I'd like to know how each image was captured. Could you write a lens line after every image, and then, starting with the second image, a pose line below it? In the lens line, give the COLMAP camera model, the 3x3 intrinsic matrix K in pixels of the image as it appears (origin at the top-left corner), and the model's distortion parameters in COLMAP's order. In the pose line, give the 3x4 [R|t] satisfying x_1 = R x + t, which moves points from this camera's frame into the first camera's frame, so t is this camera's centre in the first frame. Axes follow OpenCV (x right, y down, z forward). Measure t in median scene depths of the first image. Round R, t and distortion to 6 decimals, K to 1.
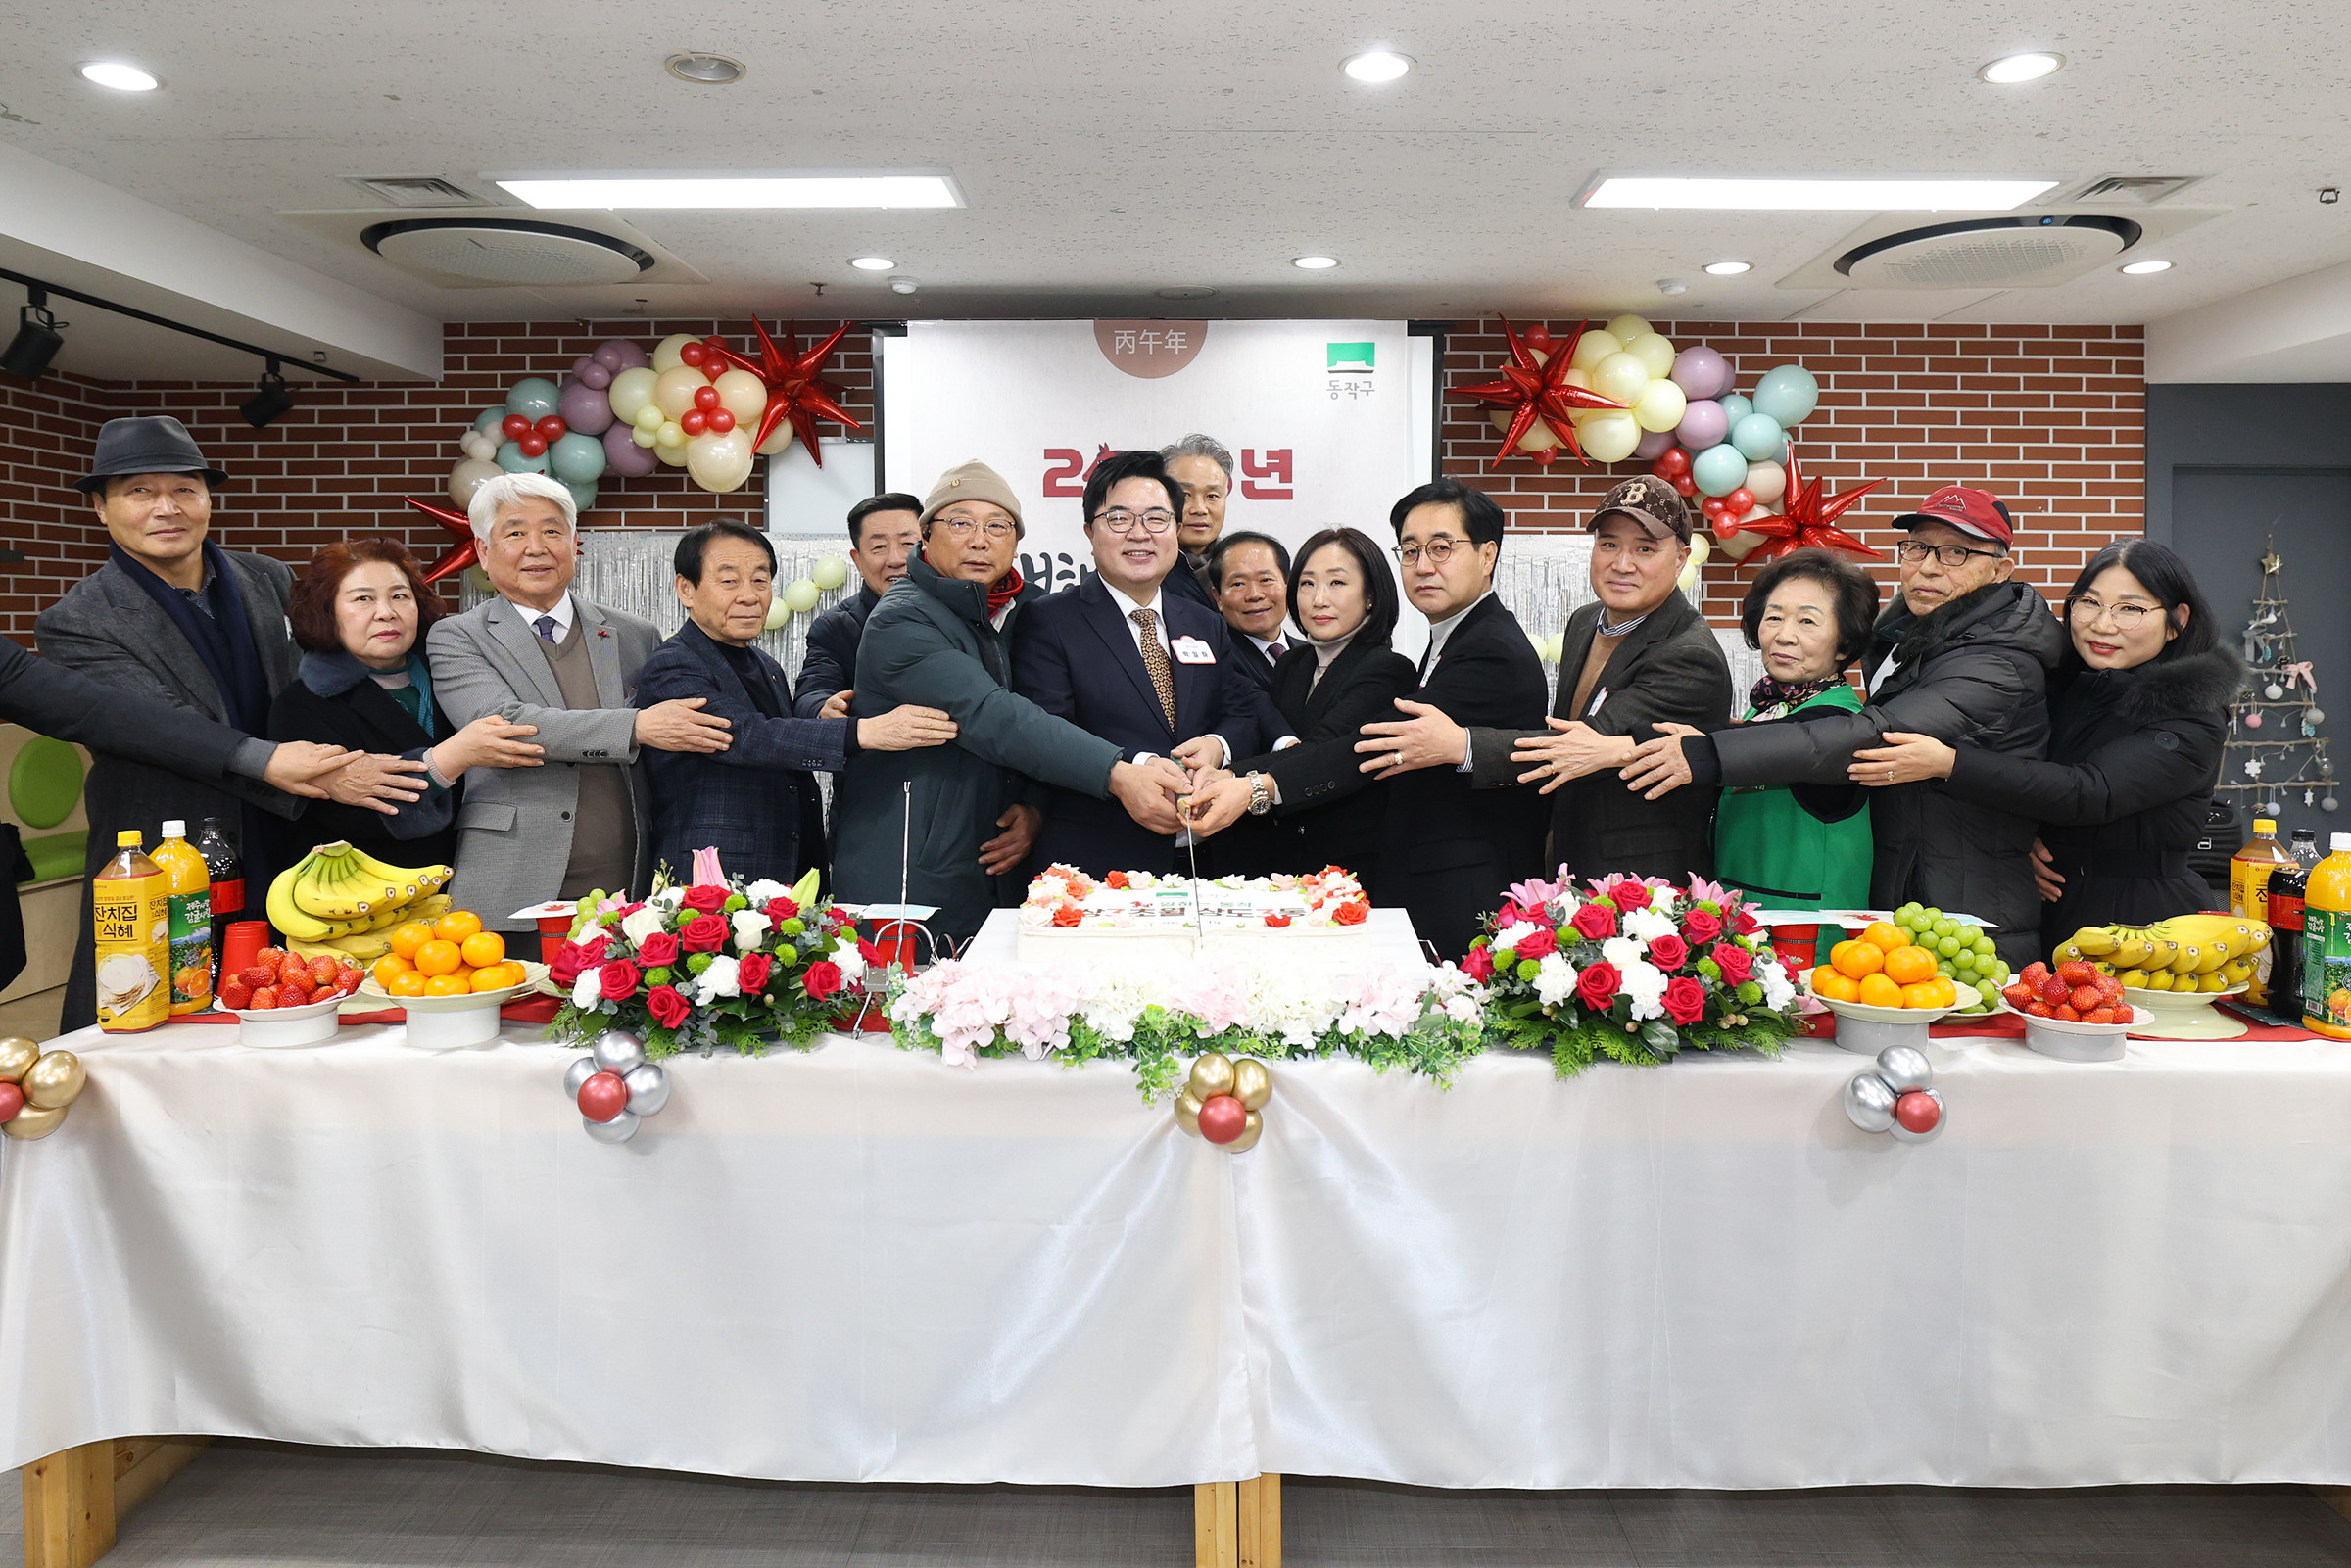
lens RADIAL K [[1167.6, 0, 1188.7], [0, 1167.6, 713.9], [0, 0, 1]] dist [-0.009949, 0.000762]
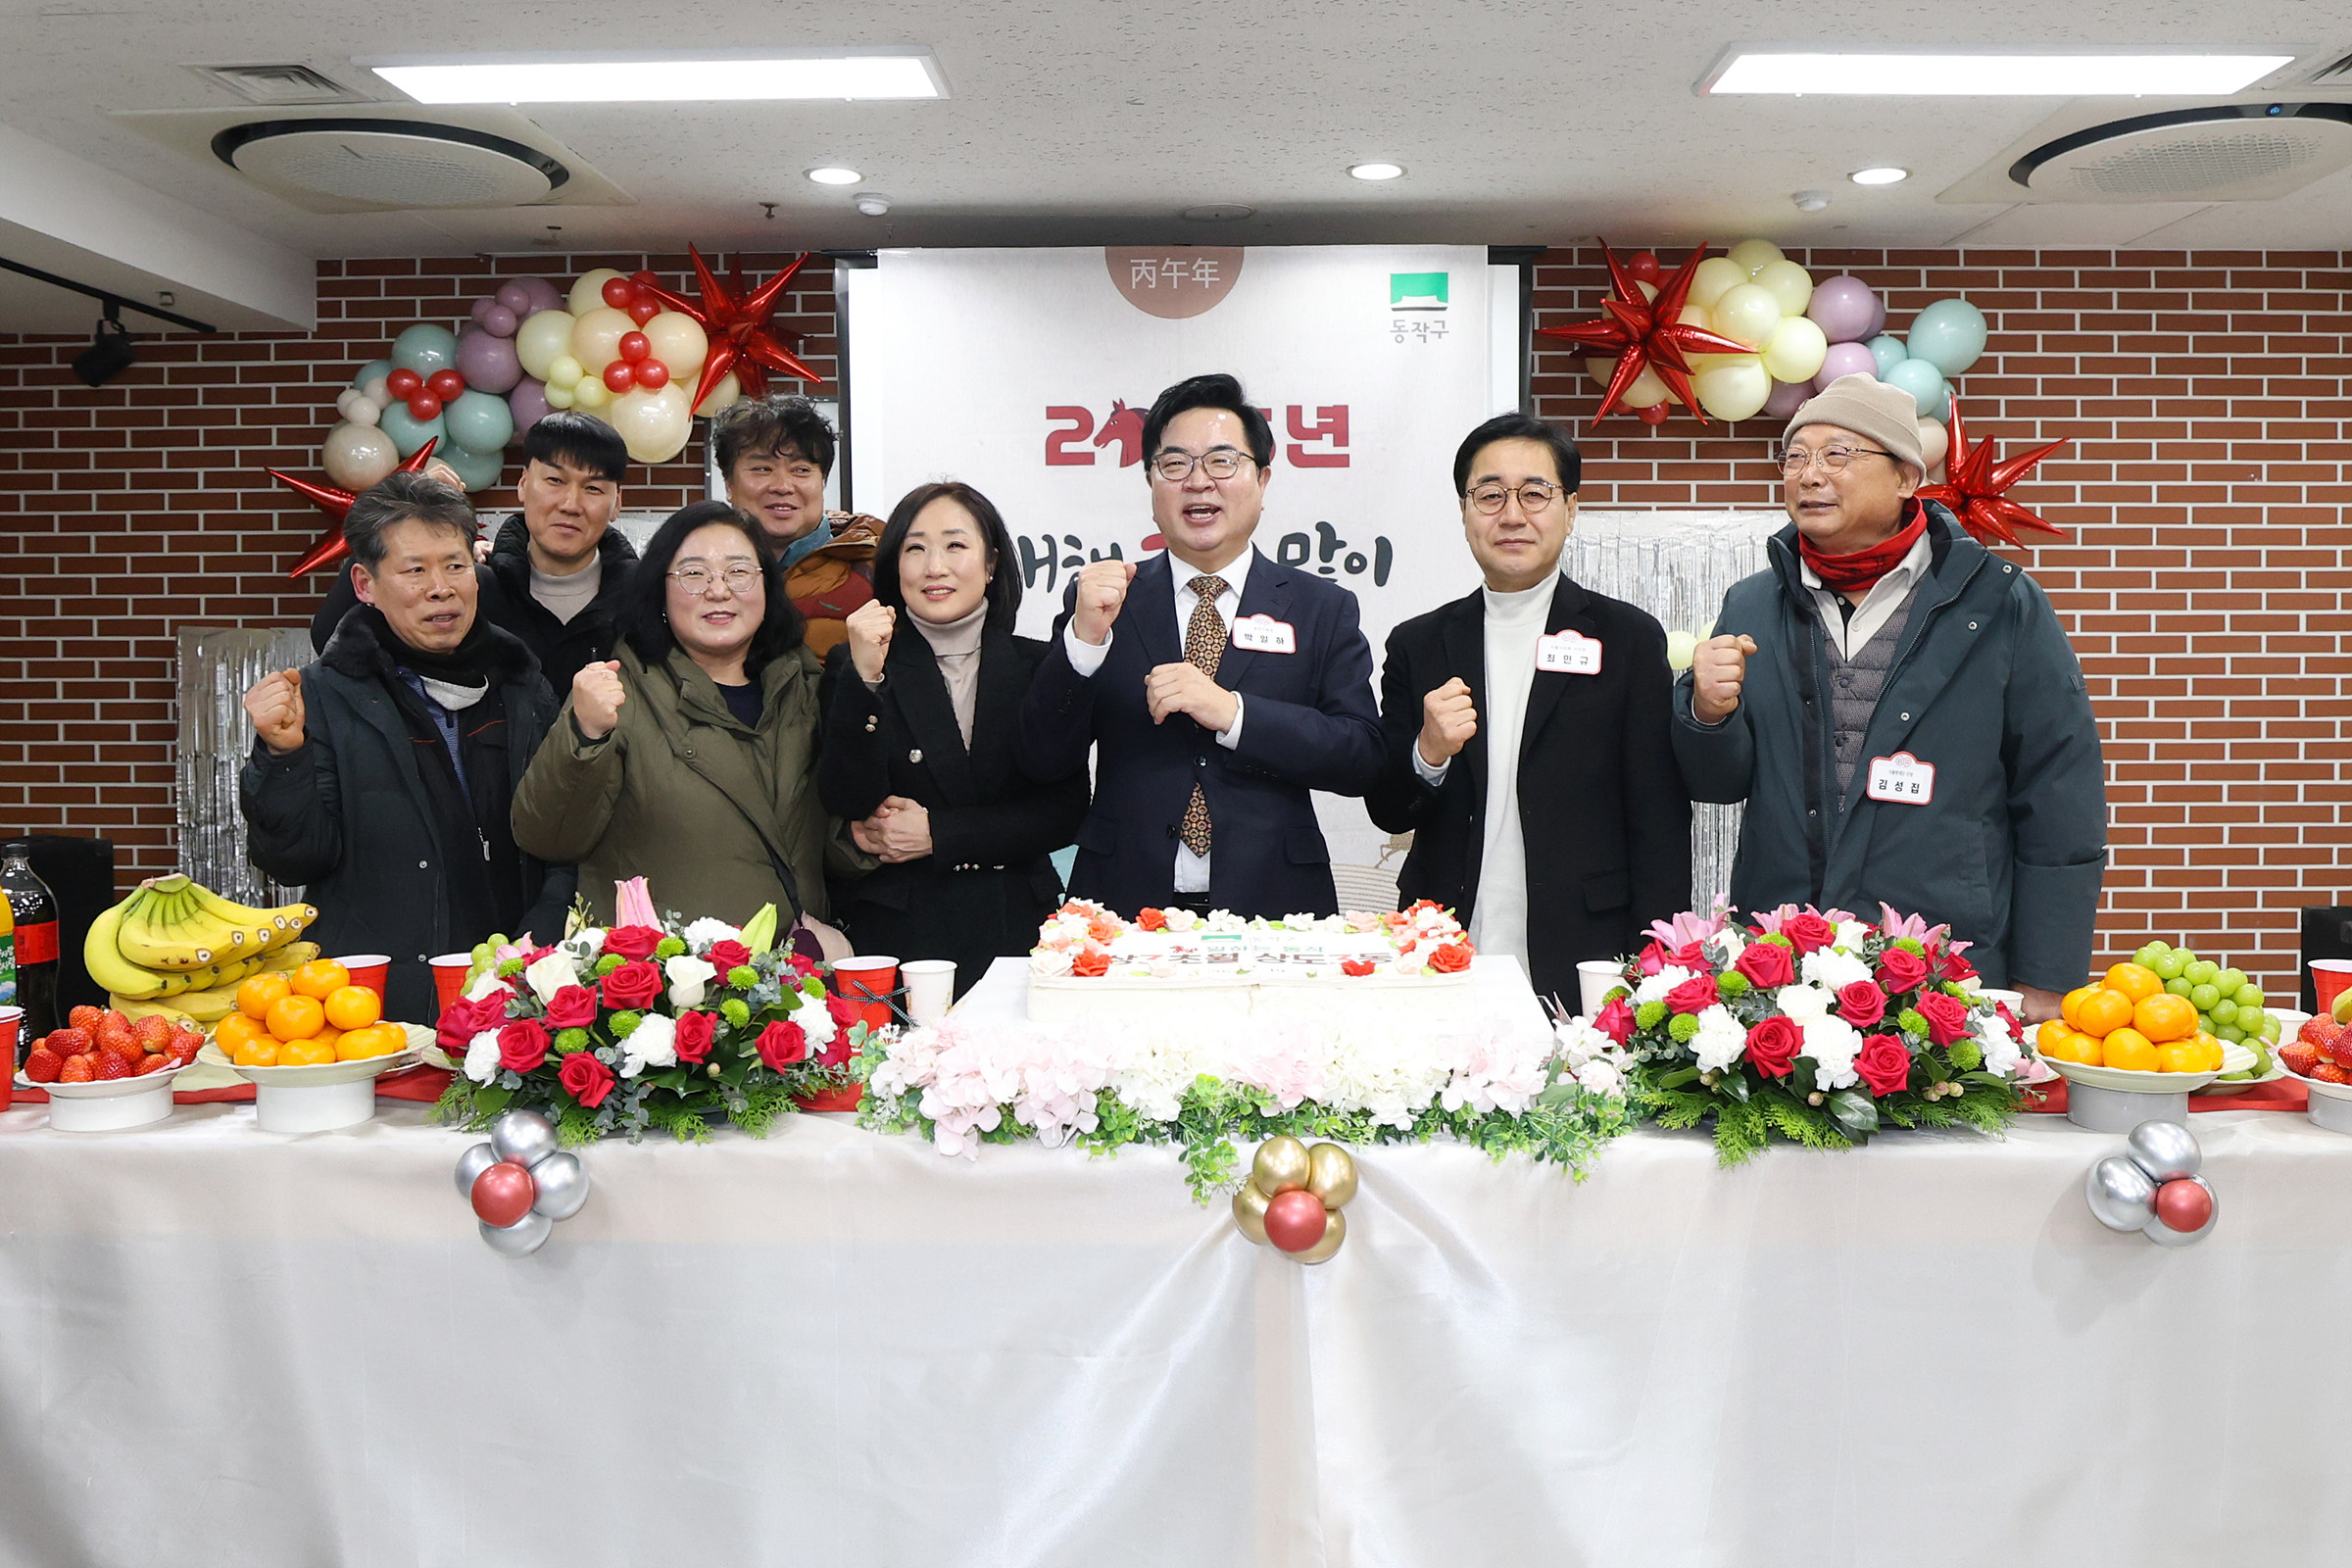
lens RADIAL K [[1343.9, 0, 1199.9], [0, 1343.9, 782.6], [0, 0, 1]] dist [-0.015803, -0.002224]
pose [[0.999991, -0.004112, -0.001105, -0.029935], [0.004137, 0.999721, 0.023253, 0.031176], [0.001009, -0.023257, 0.999729, 0.099561]]
